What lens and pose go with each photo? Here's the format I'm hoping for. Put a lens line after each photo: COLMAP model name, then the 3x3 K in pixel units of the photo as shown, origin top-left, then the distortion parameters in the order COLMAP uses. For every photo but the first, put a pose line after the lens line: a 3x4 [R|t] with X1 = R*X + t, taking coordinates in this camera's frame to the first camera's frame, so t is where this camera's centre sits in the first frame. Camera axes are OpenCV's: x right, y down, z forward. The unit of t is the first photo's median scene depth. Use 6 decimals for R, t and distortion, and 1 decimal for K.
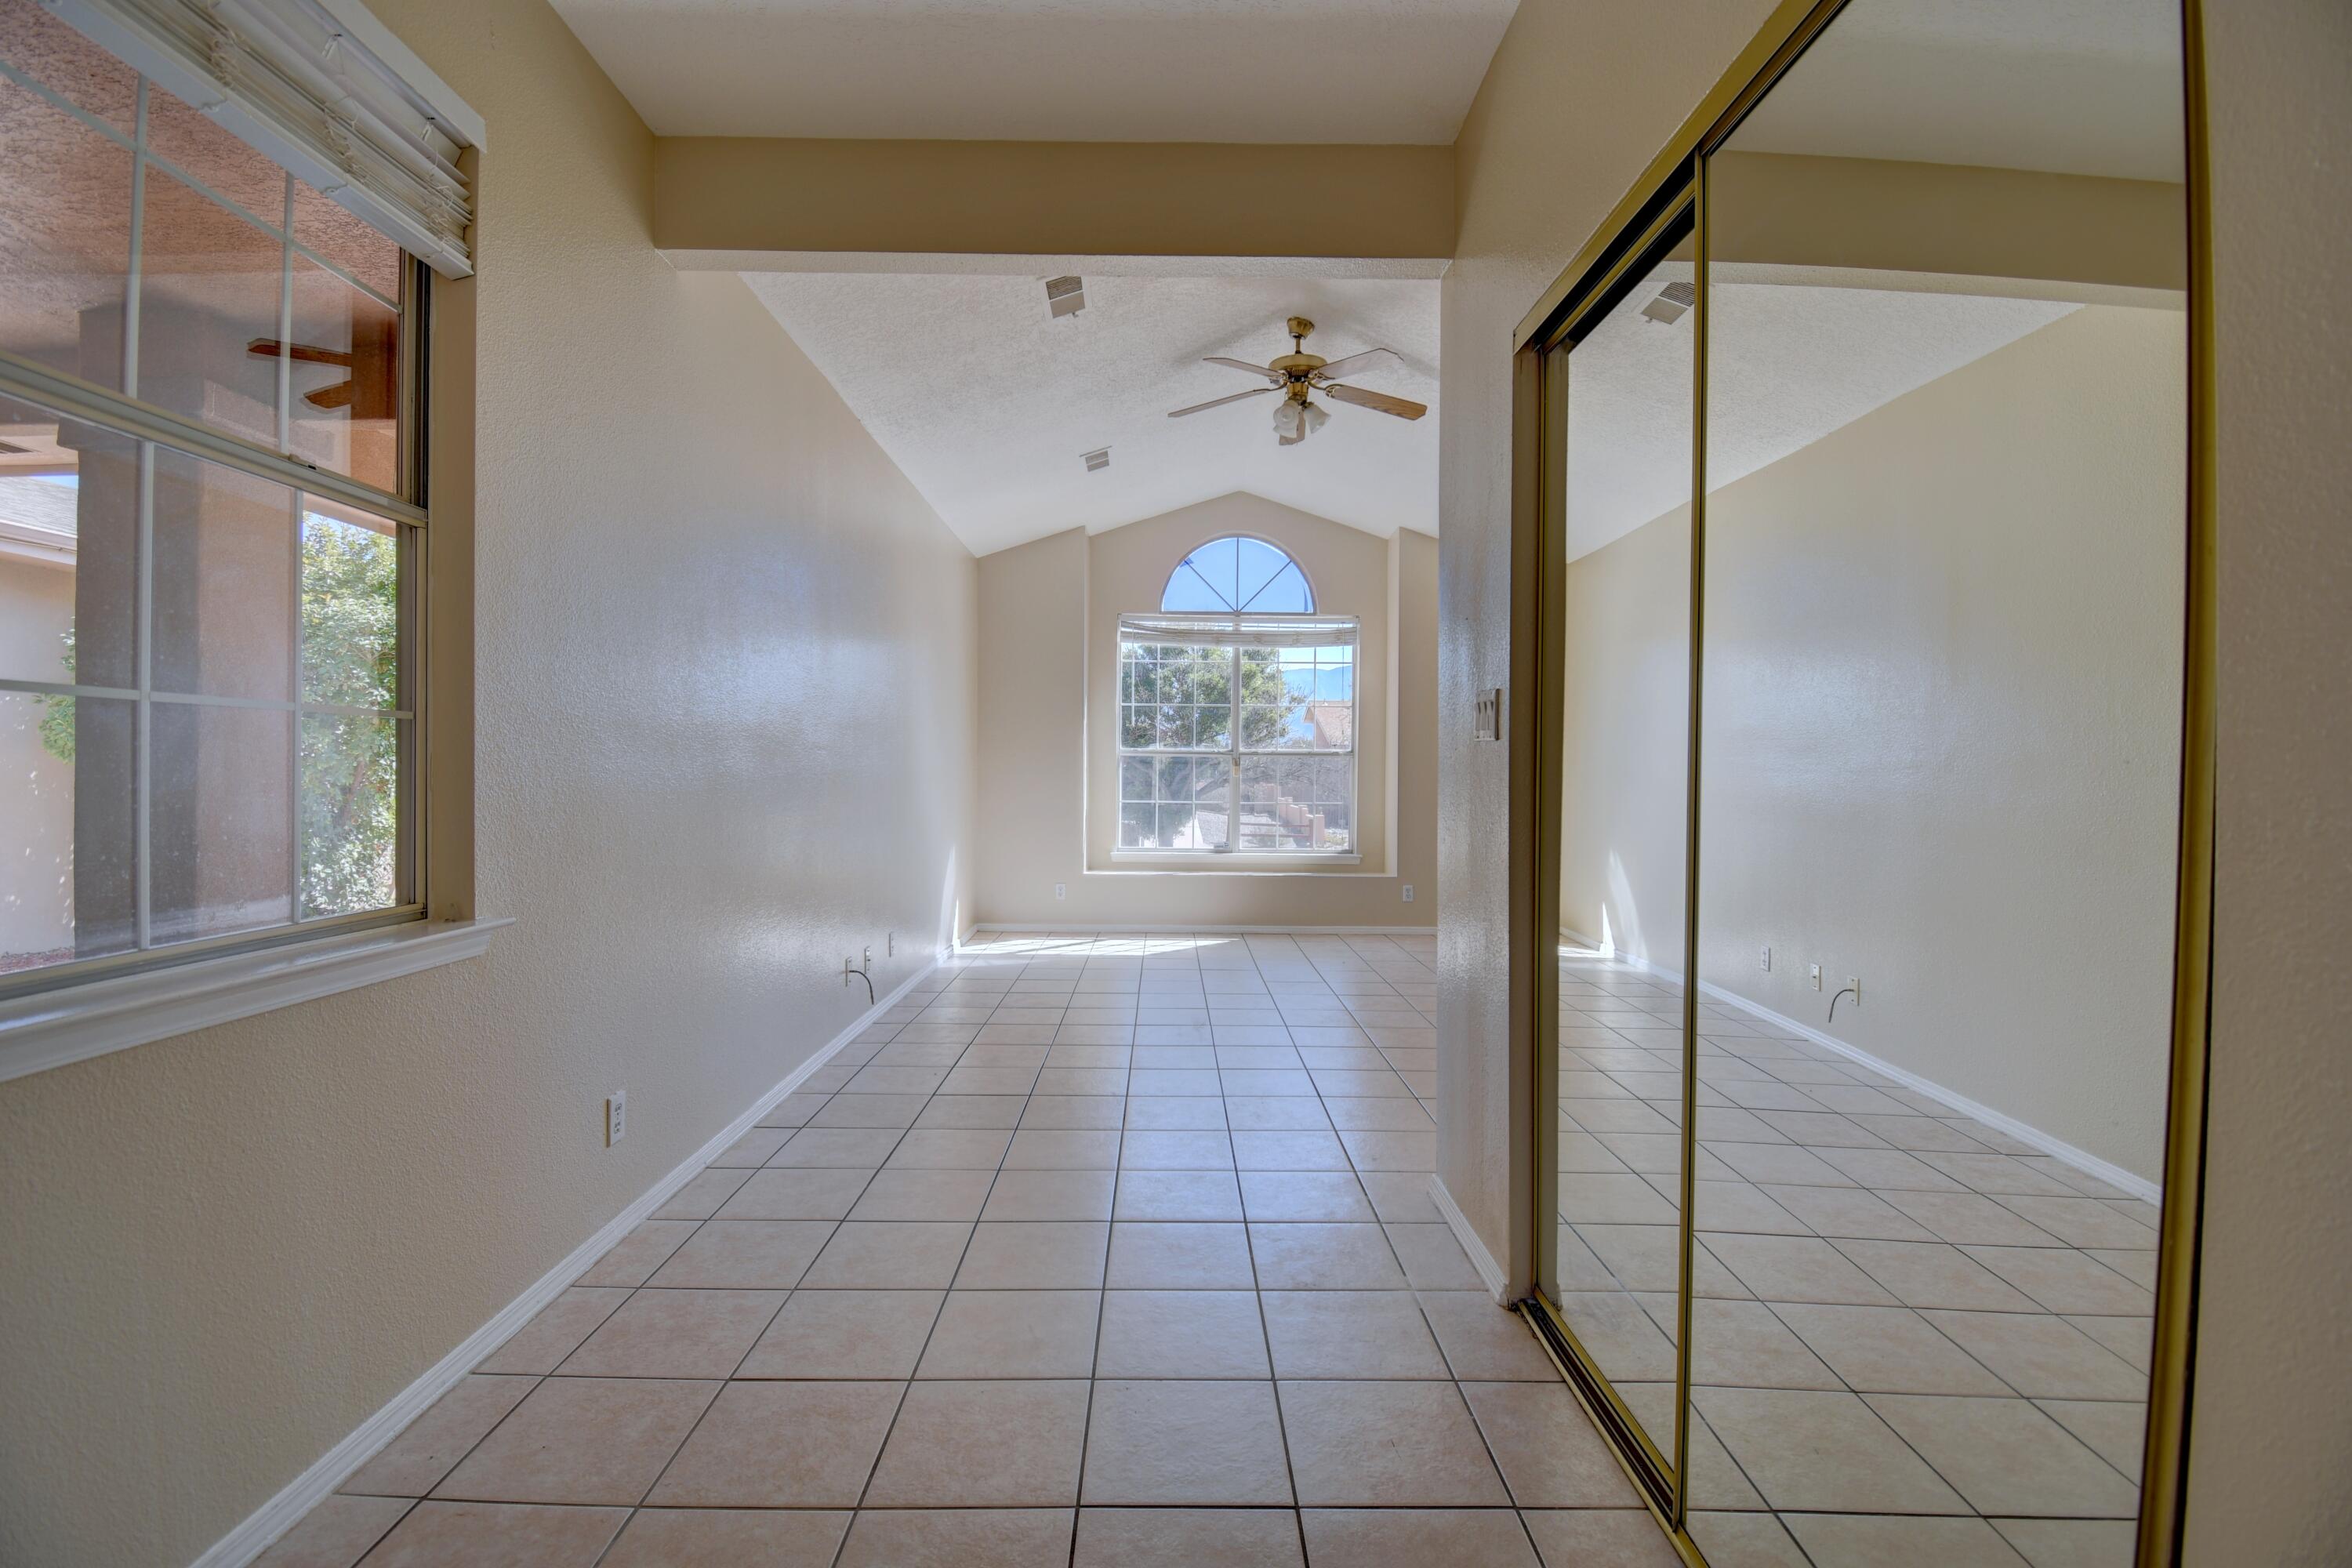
lens RADIAL K [[1034.0, 0, 1176.0], [0, 1034.0, 784.0], [0, 0, 1]] dist [0.001163, -0.015938]
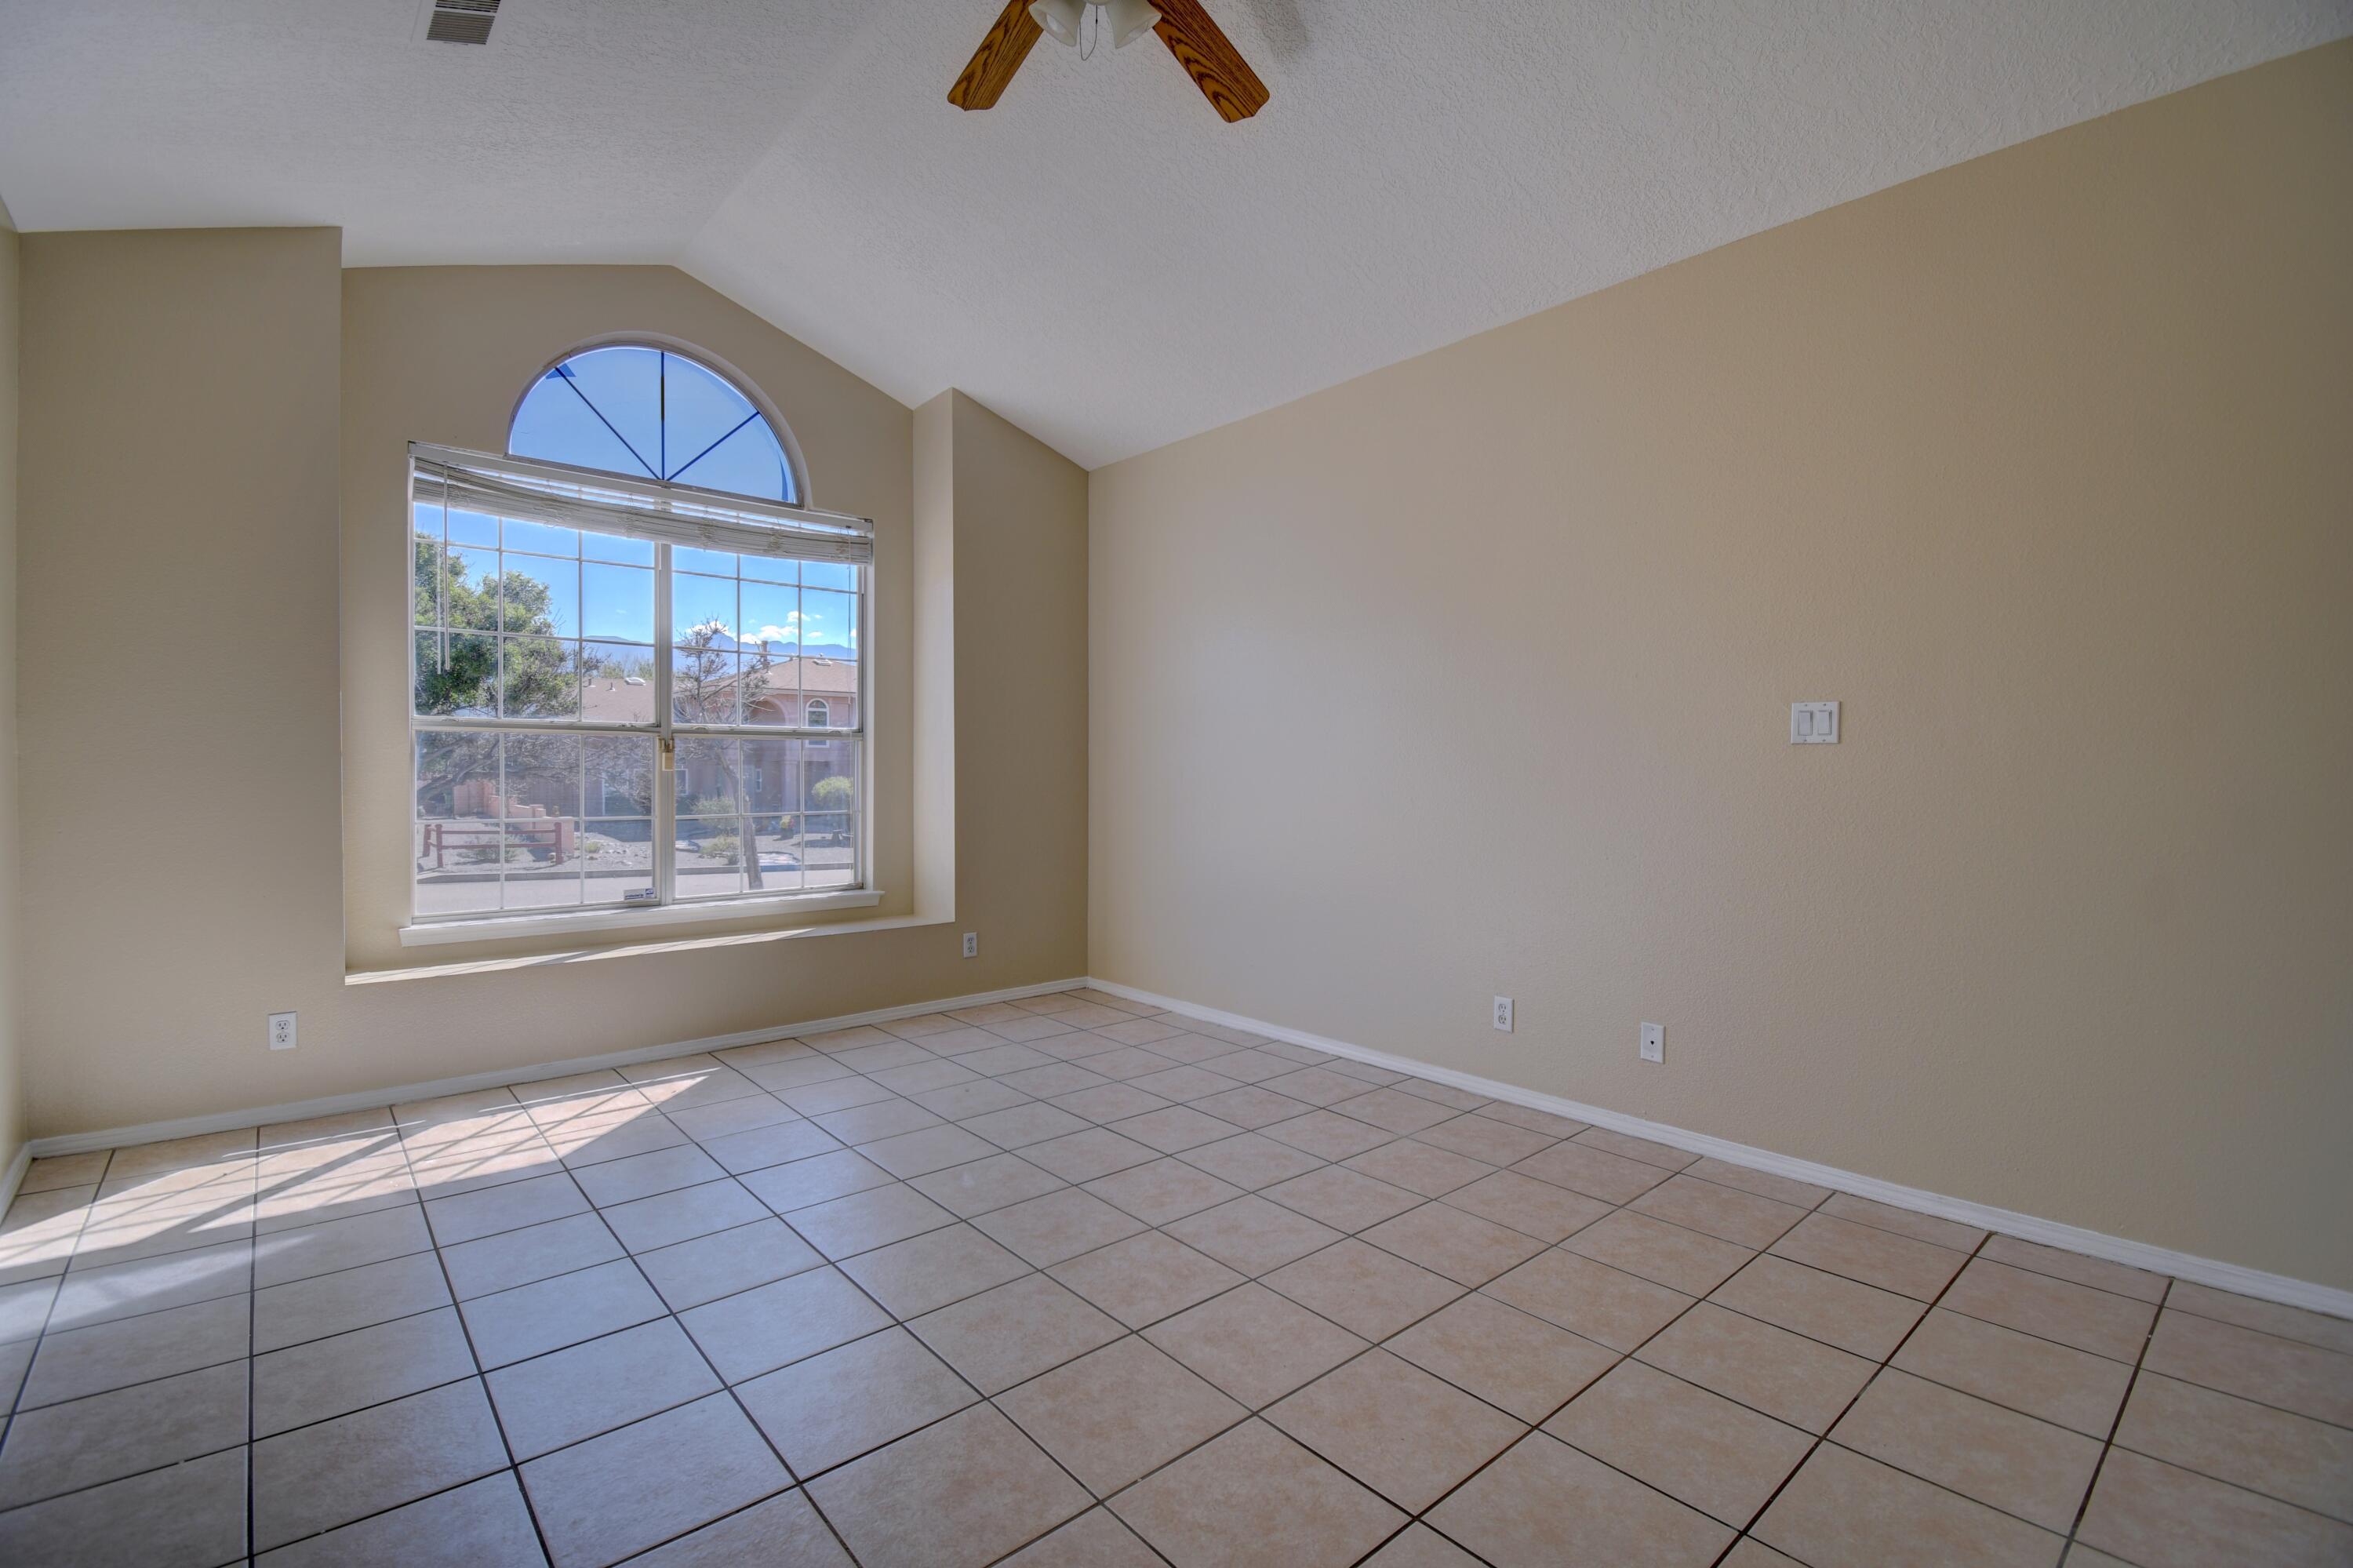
lens RADIAL K [[1034.5, 0, 1176.5], [0, 1034.5, 784.0], [0, 0, 1]] dist [0.001163, -0.015938]
pose [[0.755668, -0.014644, 0.654791, -0.101895], [0.008537, 0.999885, 0.012511, -0.004707], [-0.654899, -0.003864, 0.755707, 0.386590]]
